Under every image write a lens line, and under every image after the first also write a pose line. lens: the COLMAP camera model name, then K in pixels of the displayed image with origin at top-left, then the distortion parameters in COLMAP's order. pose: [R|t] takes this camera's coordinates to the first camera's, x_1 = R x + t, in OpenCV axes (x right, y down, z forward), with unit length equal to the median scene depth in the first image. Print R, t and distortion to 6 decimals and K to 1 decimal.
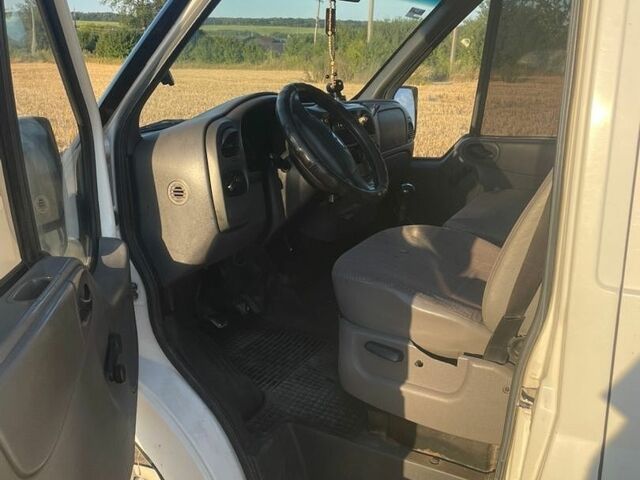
lens RADIAL K [[622.2, 0, 320.0], [0, 622.2, 240.0], [0, 0, 1]] dist [0.090367, 0.006252]
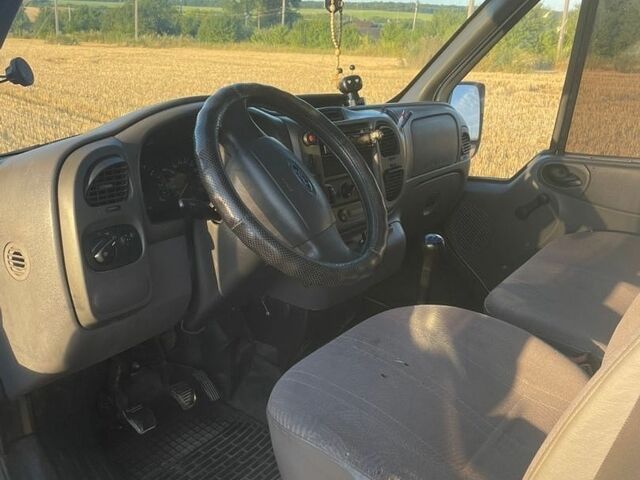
lens RADIAL K [[627.7, 0, 320.0], [0, 627.7, 240.0], [0, 0, 1]] dist [0.059420, -0.021131]
pose [[0.988802, 0.055956, -0.138346, 0.082114], [-0.053167, 0.998302, 0.023779, -0.068397], [0.139441, -0.016157, 0.990099, 0.229035]]
